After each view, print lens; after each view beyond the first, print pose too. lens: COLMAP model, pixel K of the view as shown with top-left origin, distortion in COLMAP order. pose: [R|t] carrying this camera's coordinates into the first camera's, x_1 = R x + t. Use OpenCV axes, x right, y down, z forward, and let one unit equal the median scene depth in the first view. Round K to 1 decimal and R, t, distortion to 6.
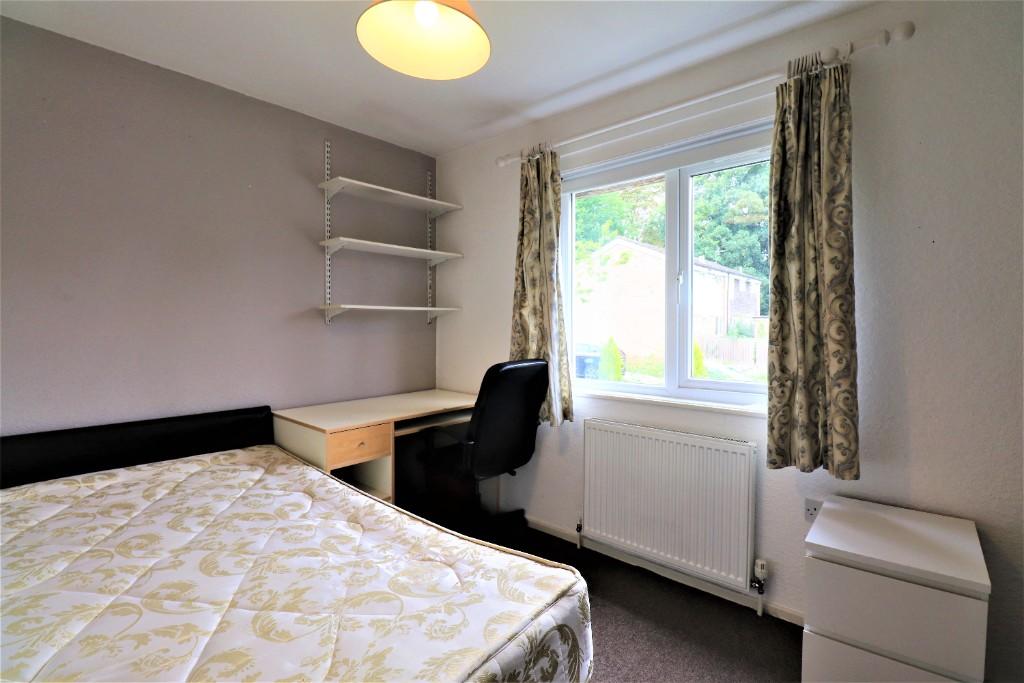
lens RADIAL K [[481.9, 0, 509.1], [0, 481.9, 343.8], [0, 0, 1]] dist [-0.000499, -0.000307]
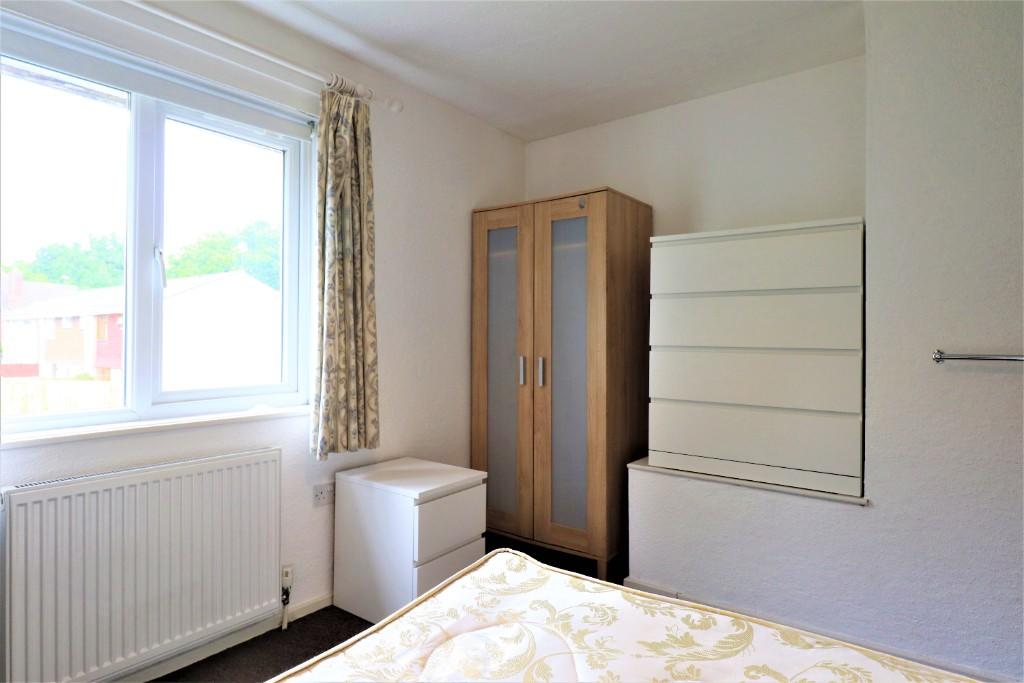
lens RADIAL K [[582.3, 0, 532.9], [0, 582.3, 336.8], [0, 0, 1]] dist [0.001572, 0.000273]
pose [[-0.098988, -0.008432, 0.995053, -0.739536], [0.034453, 0.999336, 0.011895, -0.001134], [-0.994492, 0.035460, -0.098632, 0.691467]]
